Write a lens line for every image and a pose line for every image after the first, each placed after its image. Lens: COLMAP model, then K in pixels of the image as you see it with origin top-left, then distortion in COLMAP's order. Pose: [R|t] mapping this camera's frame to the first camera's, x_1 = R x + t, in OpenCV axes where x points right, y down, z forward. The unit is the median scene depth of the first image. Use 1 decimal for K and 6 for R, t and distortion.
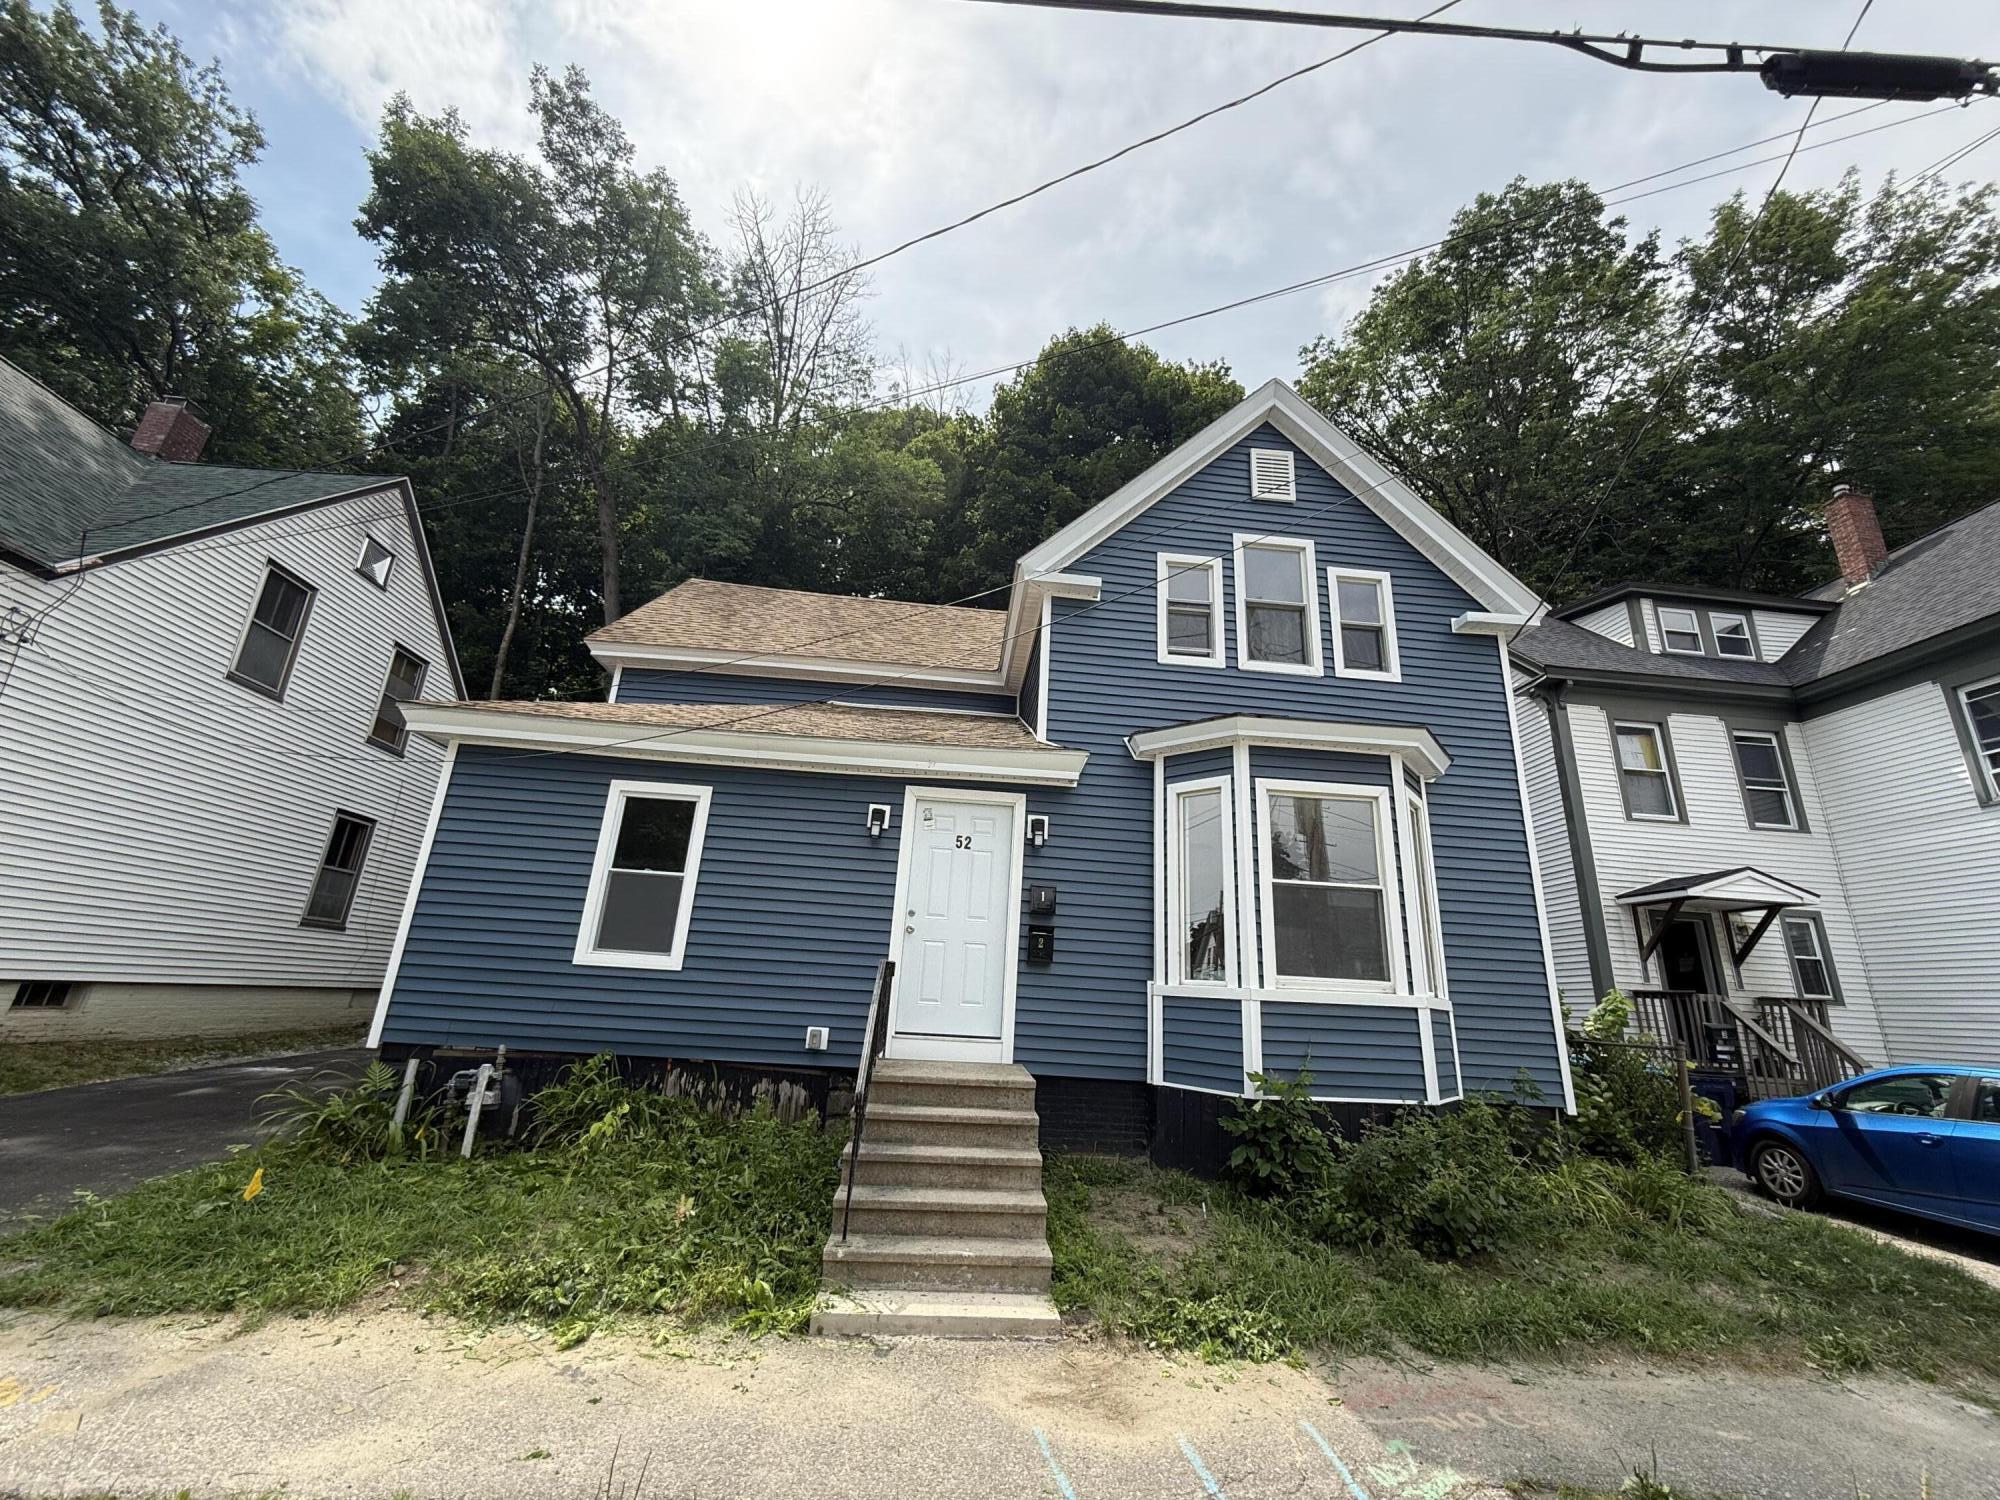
lens RADIAL K [[801.8, 0, 999.9], [0, 801.8, 748.2], [0, 0, 1]] dist [0.001253, 0.000226]
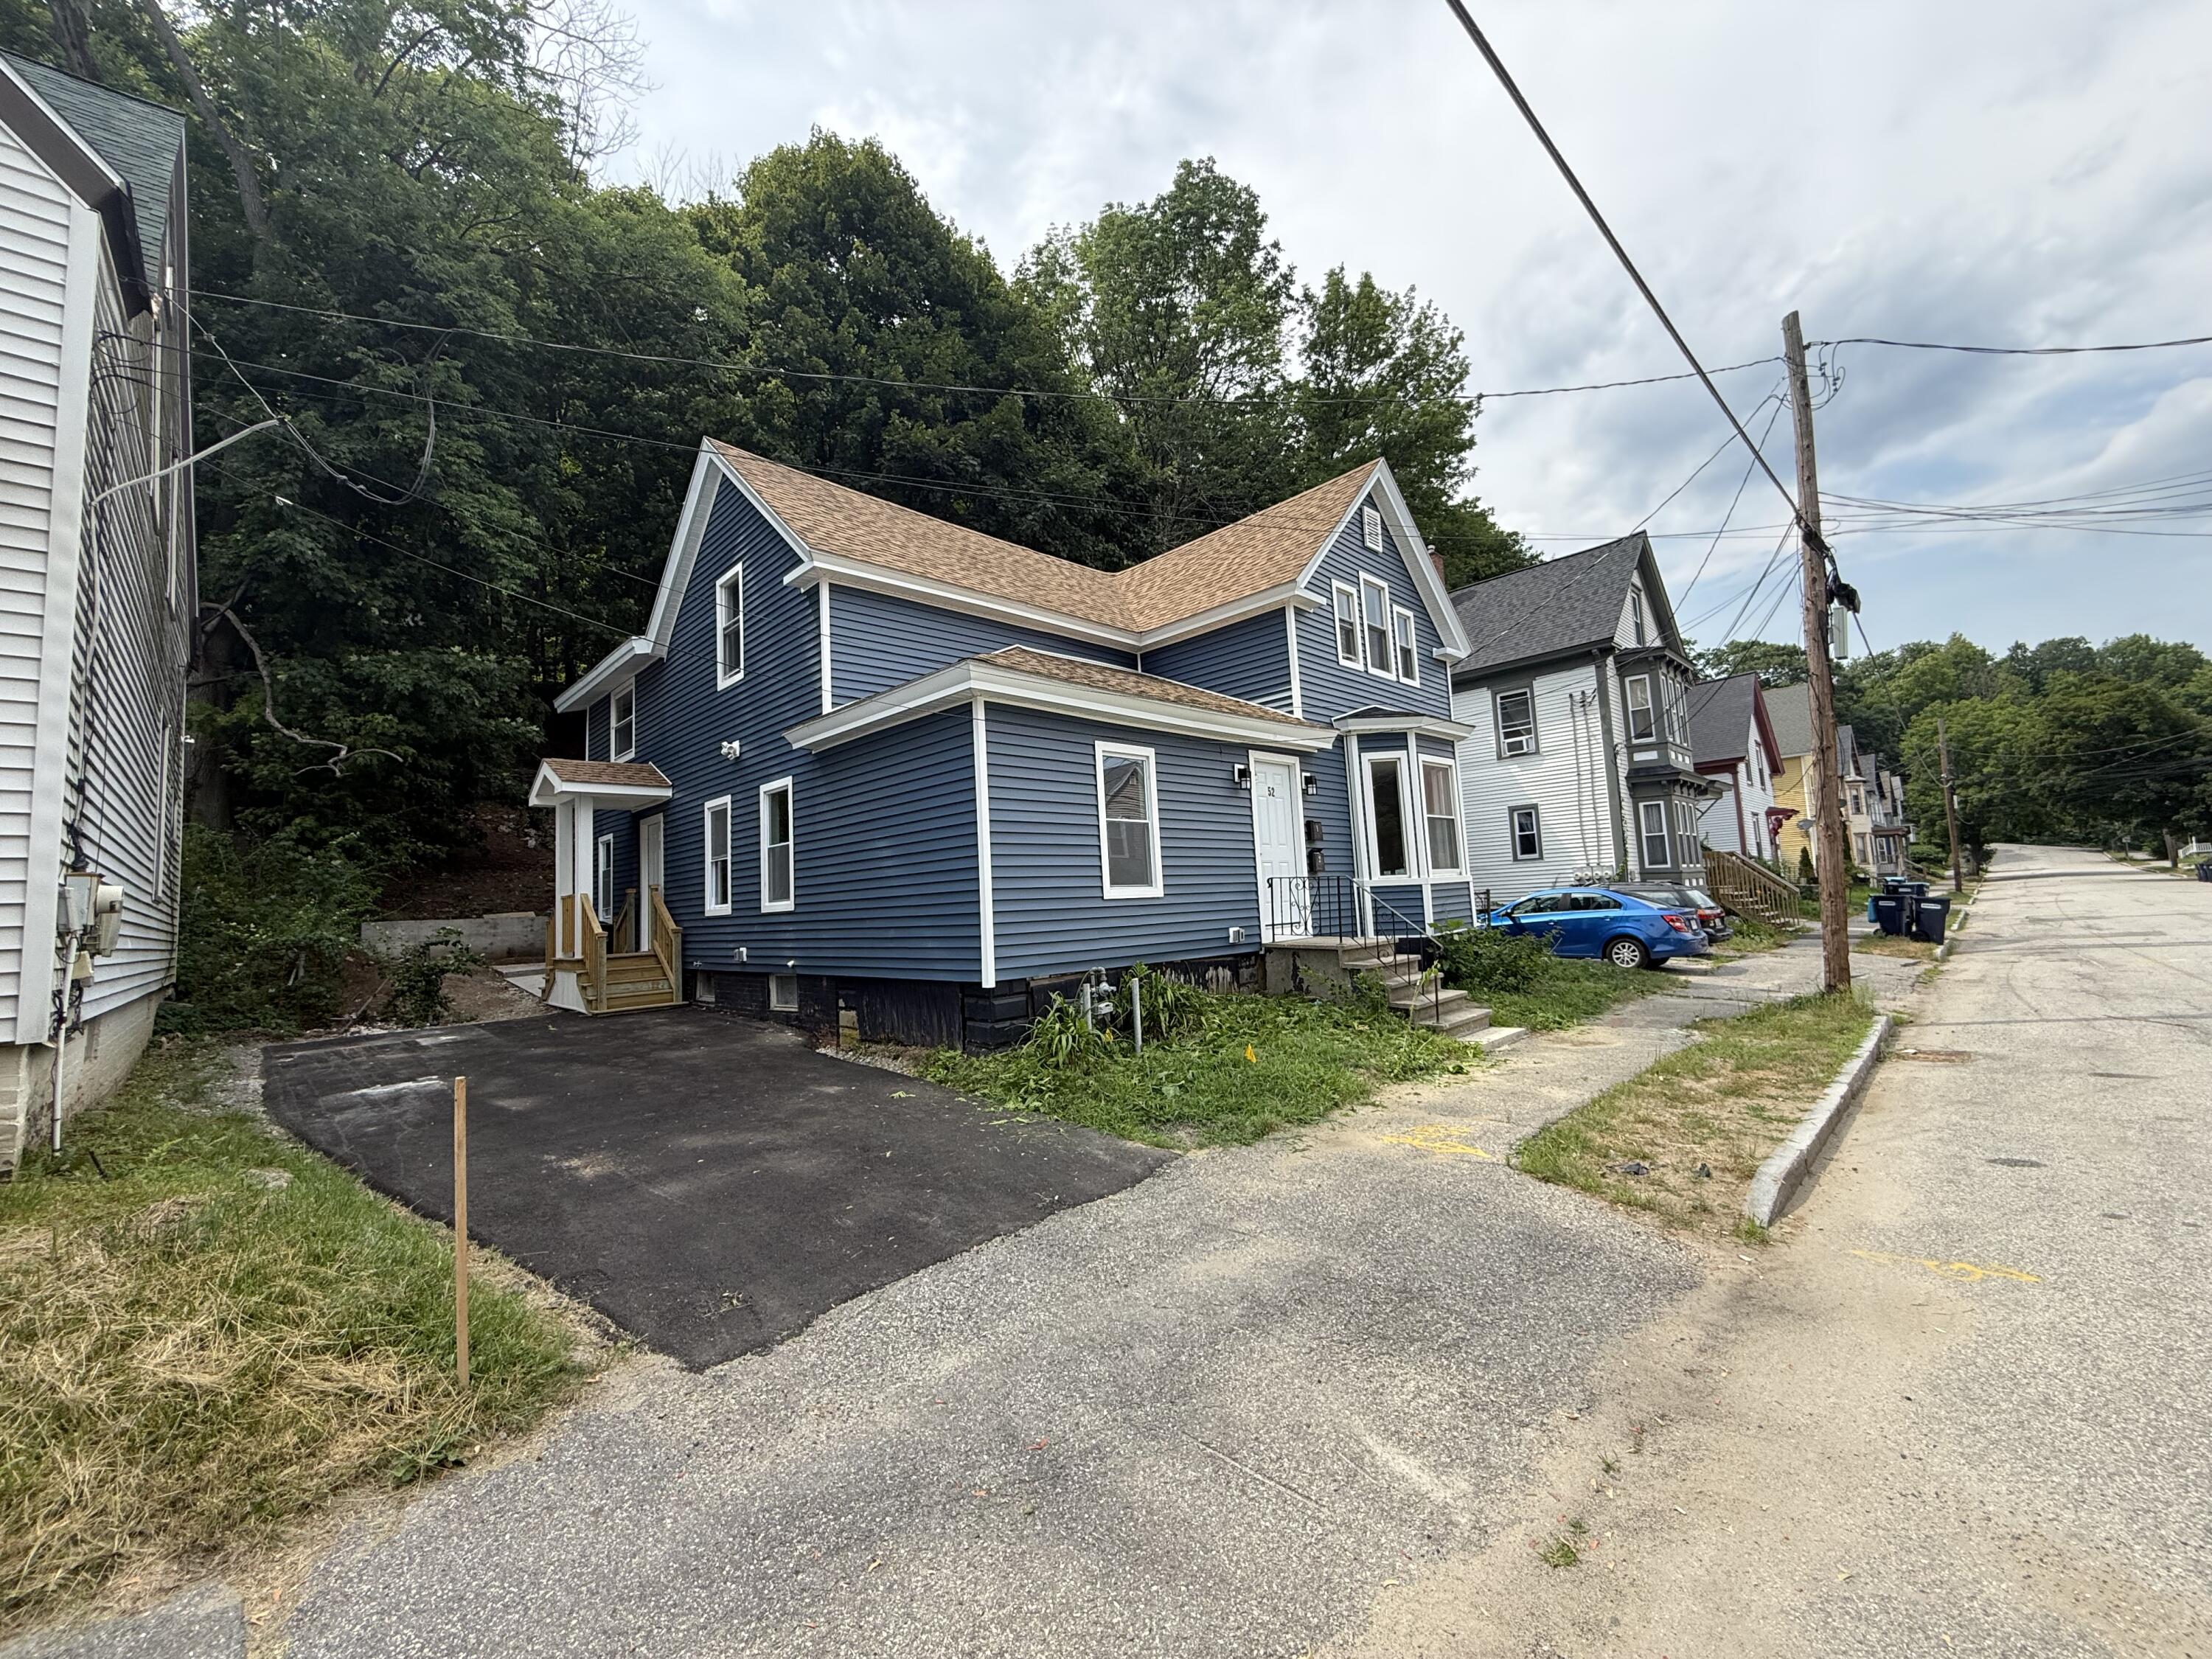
lens RADIAL K [[886.8, 0, 1098.6], [0, 886.8, 827.7], [0, 0, 1]] dist [0.001253, 0.000226]
pose [[0.761193, -0.035750, 0.647539, -1.273479], [-0.106734, 0.977958, 0.179459, -0.065522], [-0.639682, -0.205718, 0.740600, 0.045929]]
